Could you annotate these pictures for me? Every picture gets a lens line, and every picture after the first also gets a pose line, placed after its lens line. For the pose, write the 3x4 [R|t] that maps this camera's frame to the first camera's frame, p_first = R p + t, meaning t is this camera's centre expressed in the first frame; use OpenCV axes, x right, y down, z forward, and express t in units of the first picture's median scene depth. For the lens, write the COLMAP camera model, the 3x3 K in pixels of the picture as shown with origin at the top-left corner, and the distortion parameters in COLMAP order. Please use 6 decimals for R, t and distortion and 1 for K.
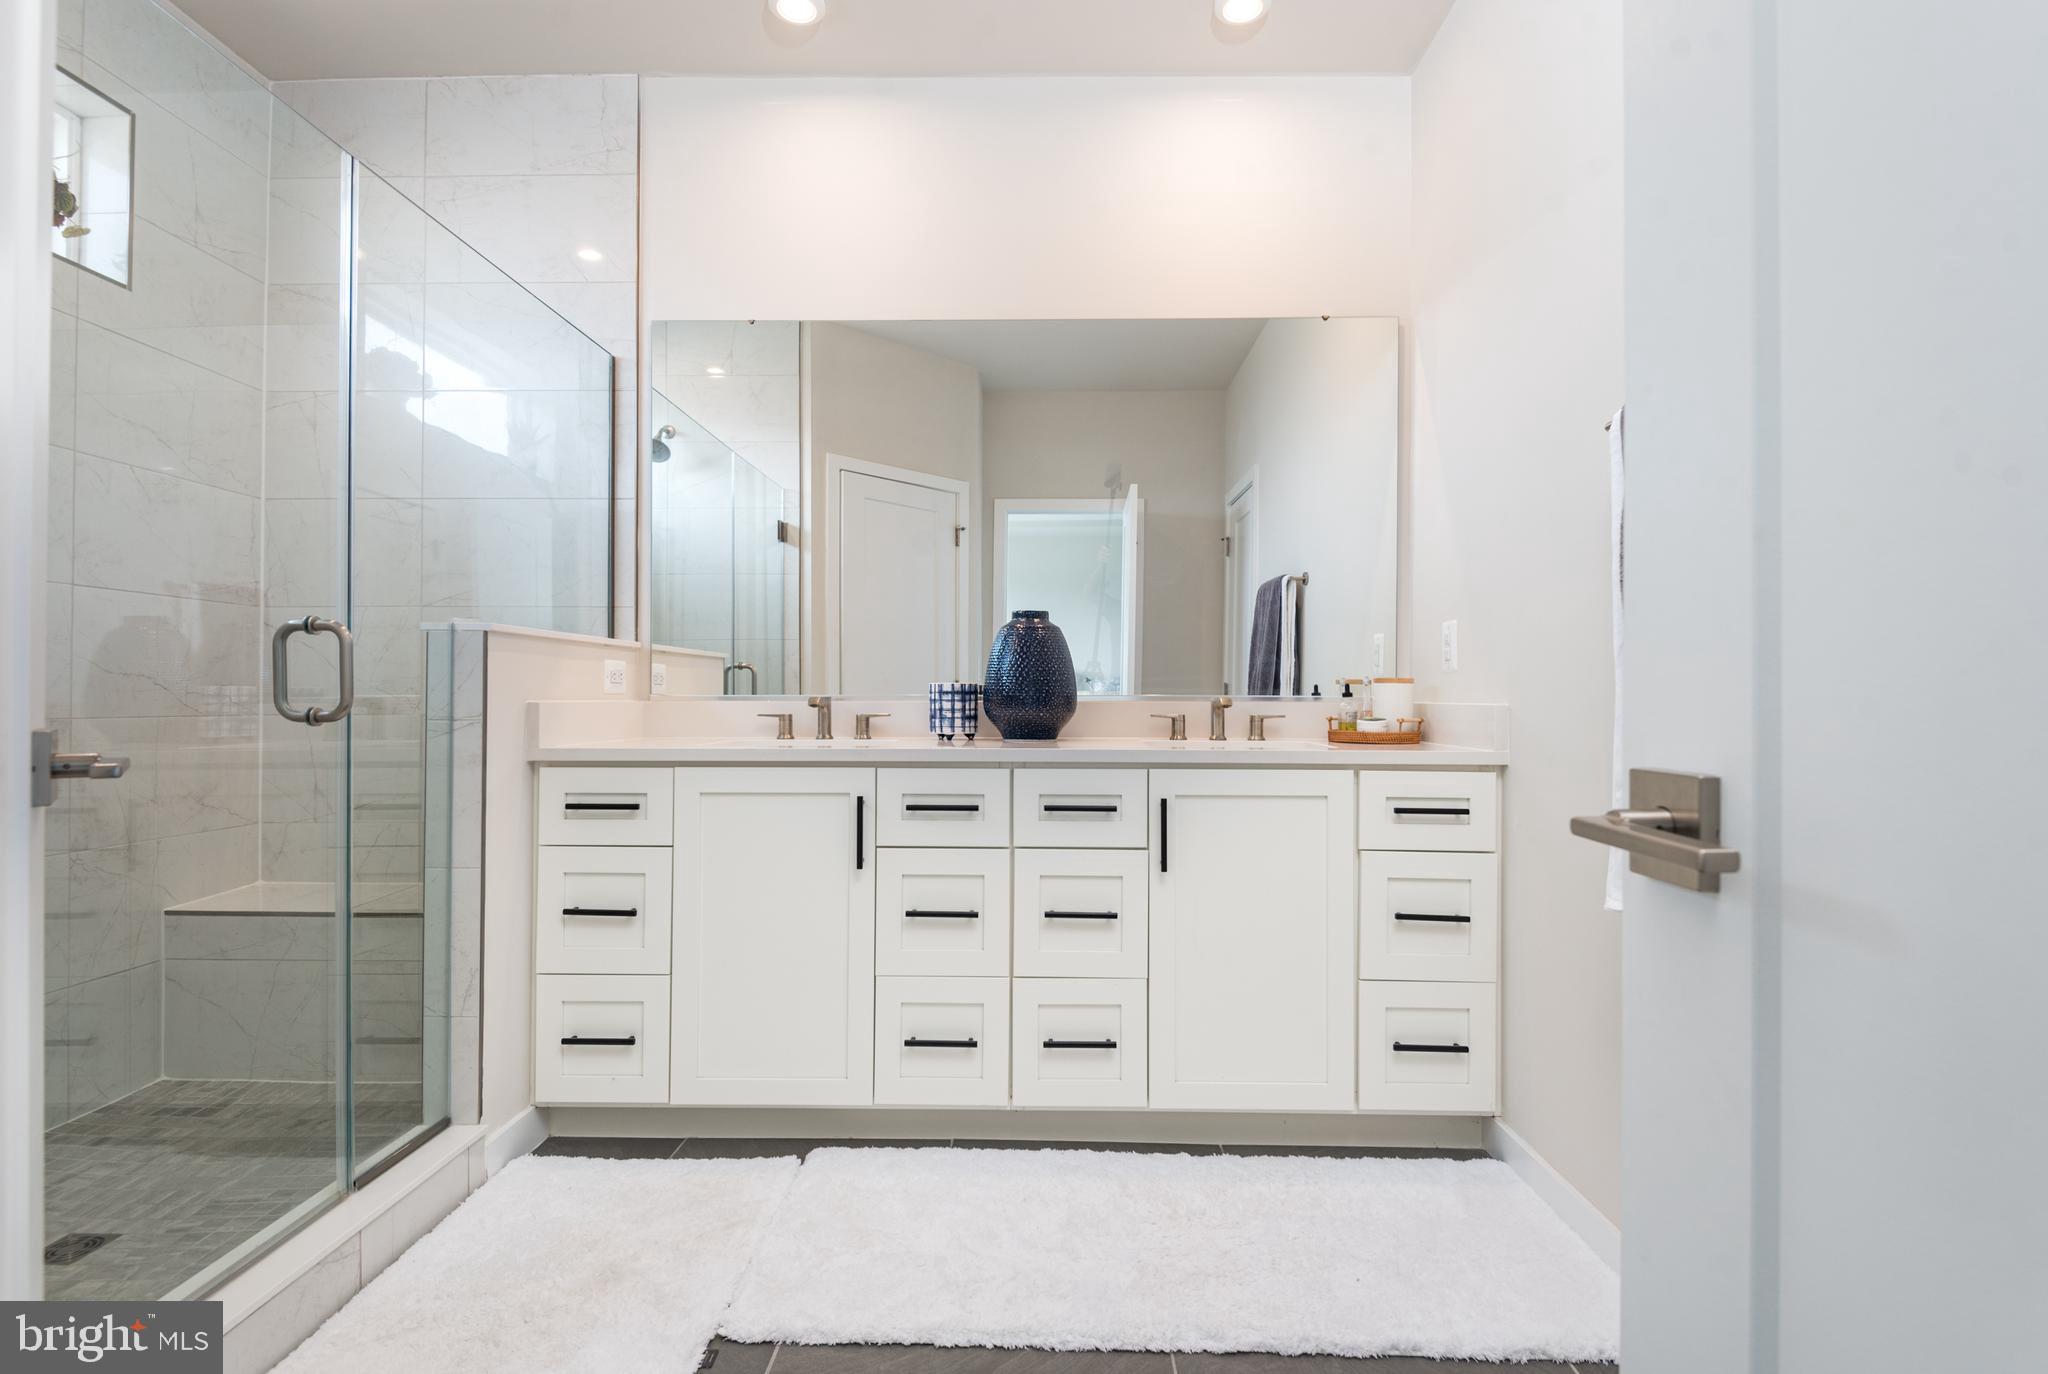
lens RADIAL K [[989.0, 0, 1049.8], [0, 989.0, 689.6], [0, 0, 1]] dist [0.002775, -0.001166]
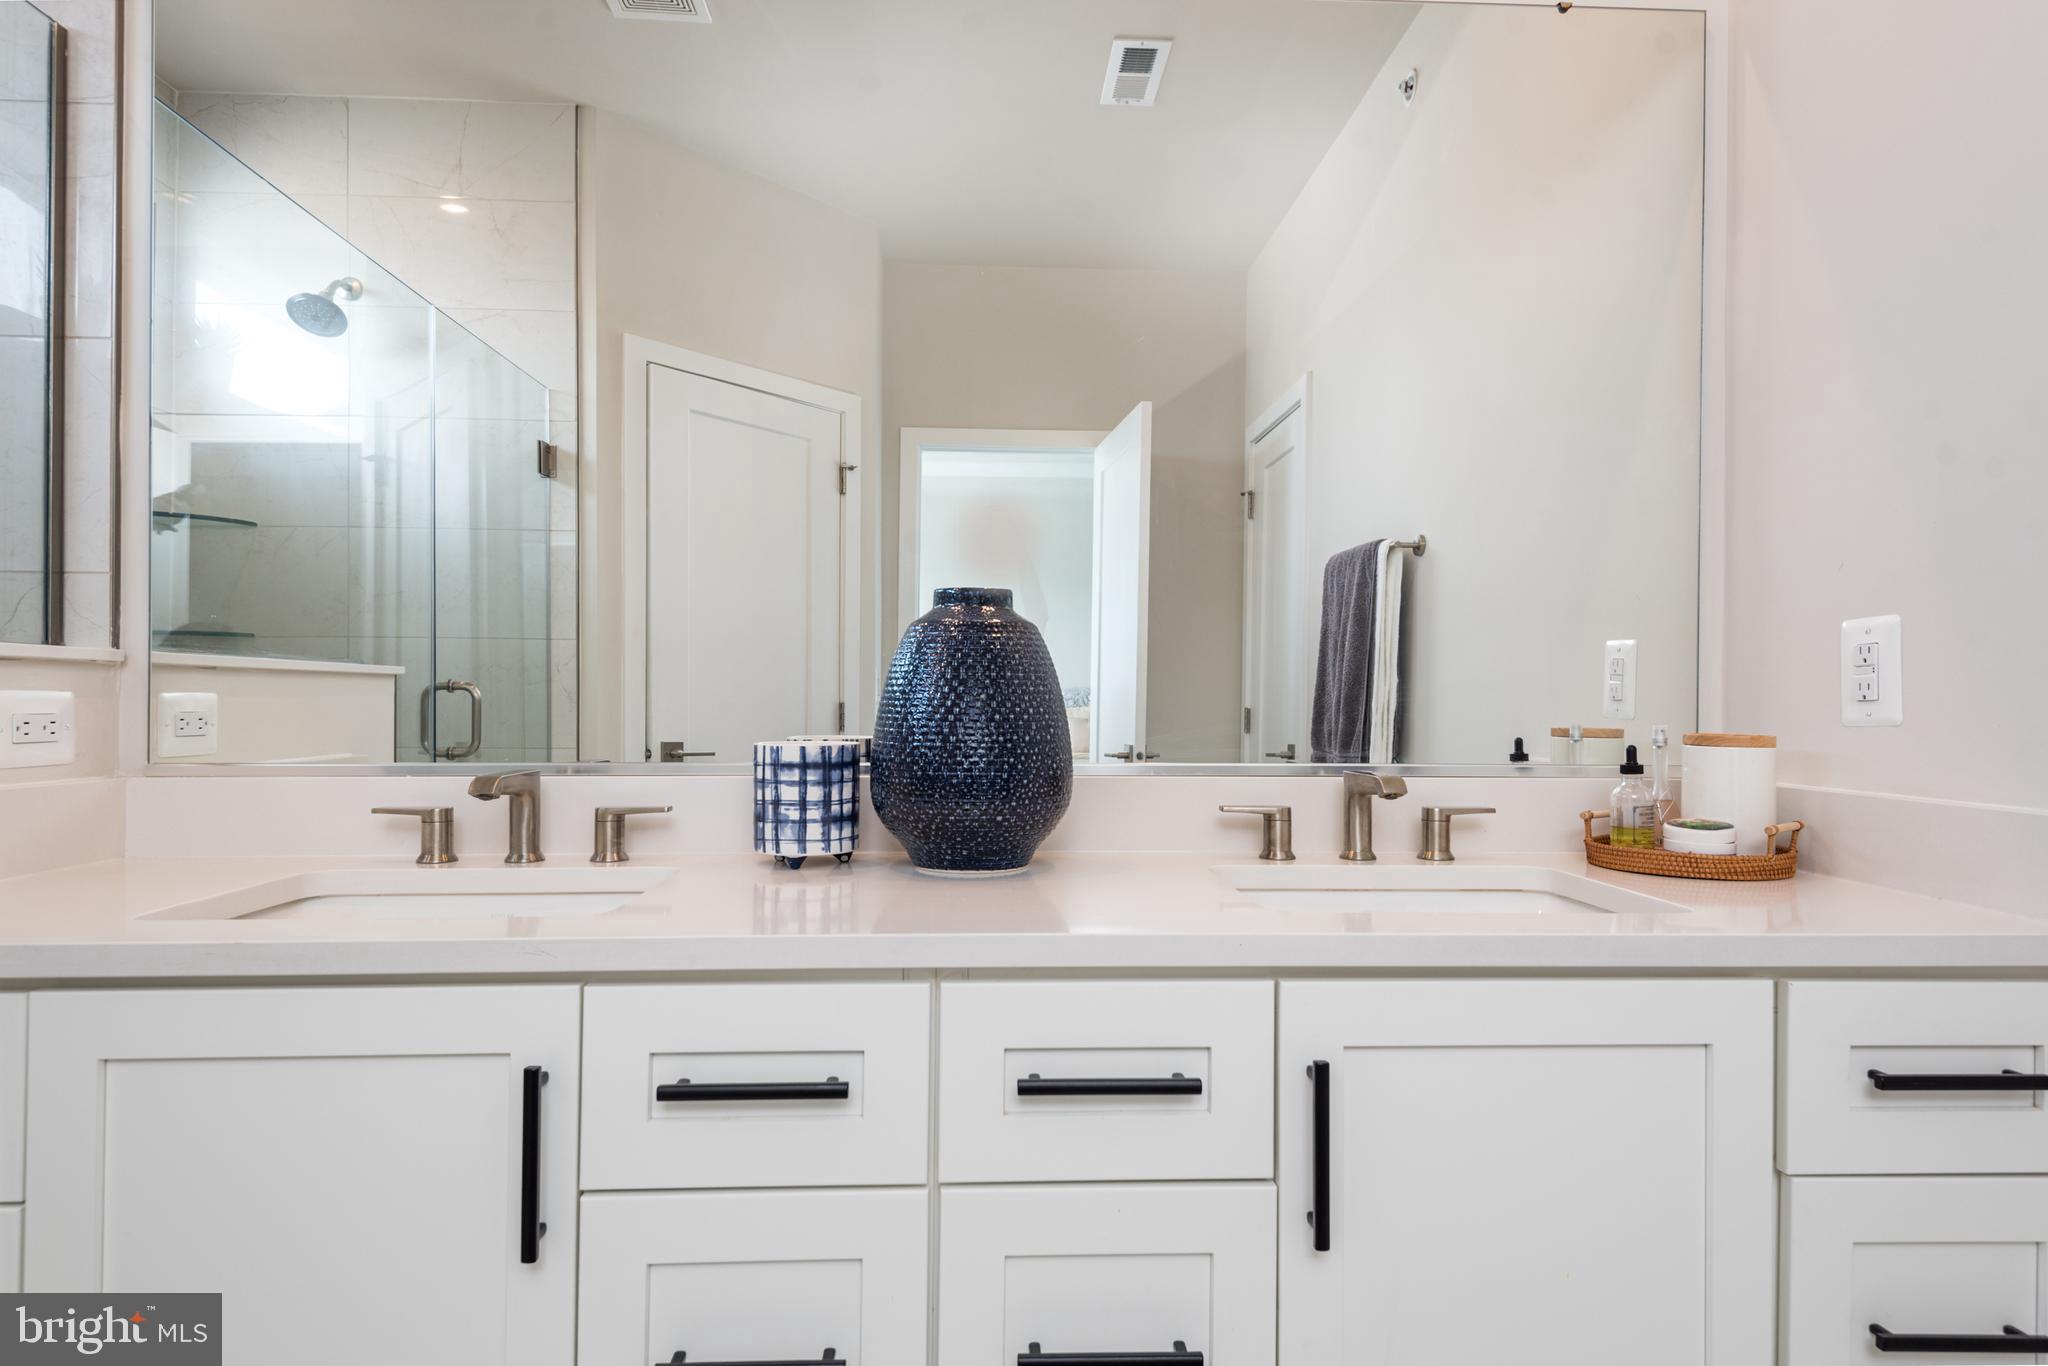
lens RADIAL K [[1165.5, 0, 1051.0], [0, 1165.5, 690.8], [0, 0, 1]] dist [0.004632, -0.000229]
pose [[0.997517, 0.004167, 0.070307, -0.021252], [-0.003921, 0.999986, -0.003636, -0.029225], [-0.070321, 0.003351, 0.997519, 0.443049]]
